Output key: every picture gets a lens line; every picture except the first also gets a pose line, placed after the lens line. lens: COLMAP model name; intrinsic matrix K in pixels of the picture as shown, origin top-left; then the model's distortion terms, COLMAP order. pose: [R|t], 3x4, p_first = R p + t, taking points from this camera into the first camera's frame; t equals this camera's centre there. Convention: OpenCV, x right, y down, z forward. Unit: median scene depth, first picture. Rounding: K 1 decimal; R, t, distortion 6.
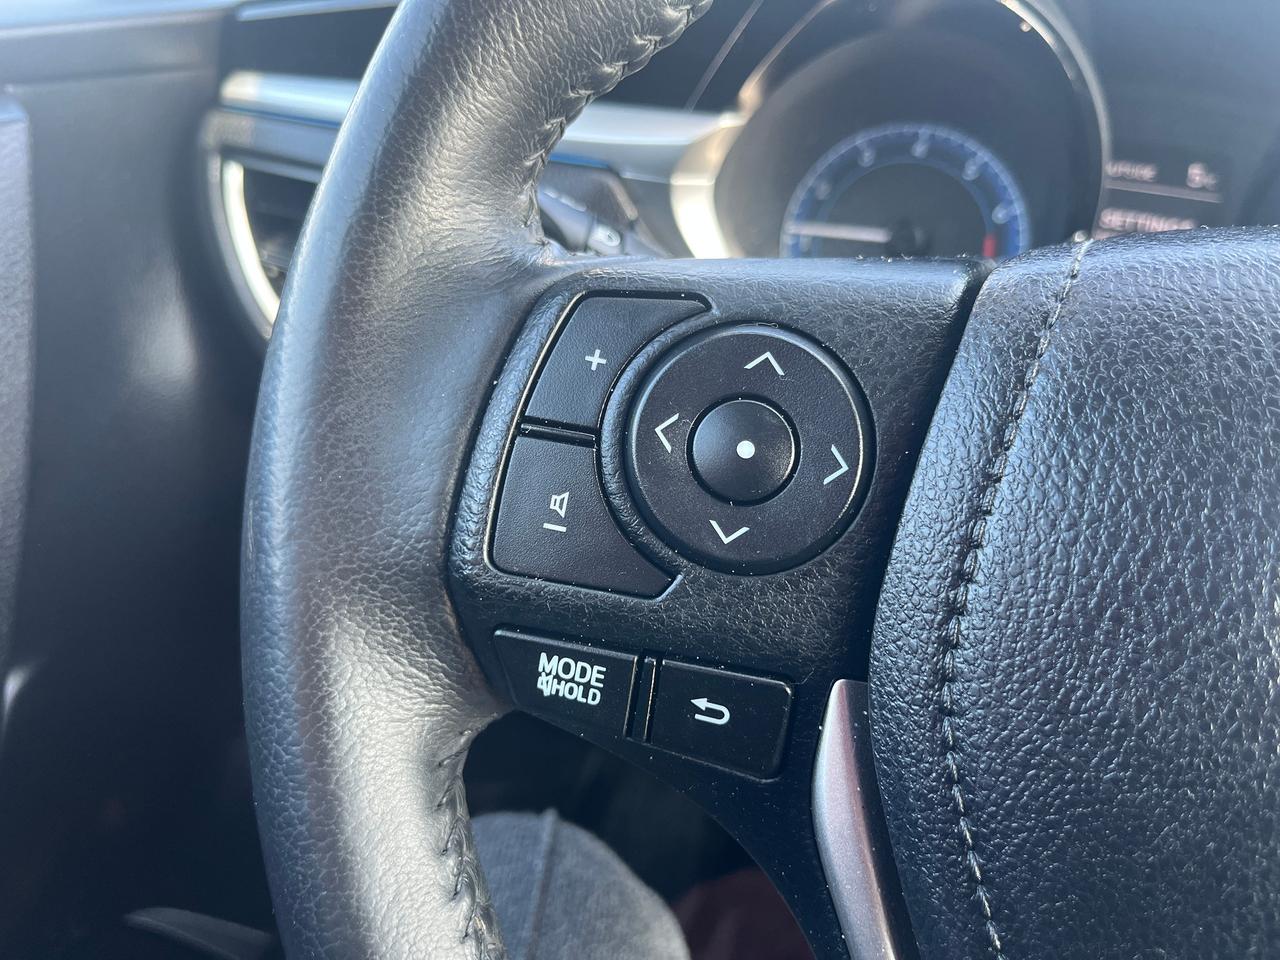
lens RADIAL K [[984.8, 0, 632.7], [0, 984.8, 490.9], [0, 0, 1]] dist [0.038870, -0.045842]
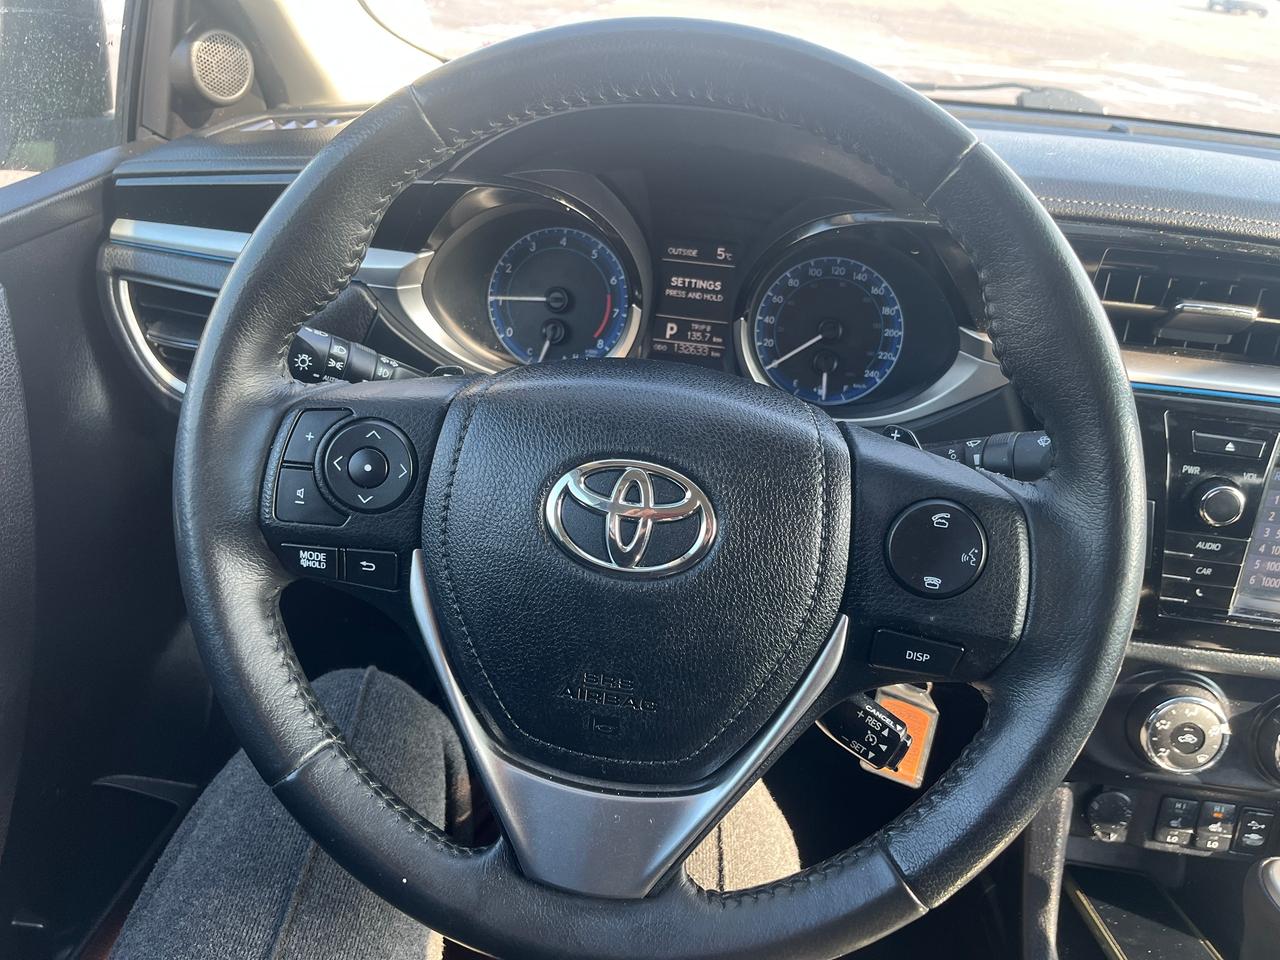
lens RADIAL K [[984.8, 0, 651.5], [0, 984.8, 481.1], [0, 0, 1]] dist [0.038870, -0.045842]
pose [[0.989393, -0.085111, 0.117717, 0.529529], [0.078144, 0.994975, 0.062596, -0.107866], [-0.122453, -0.052734, 0.991072, -1.678701]]
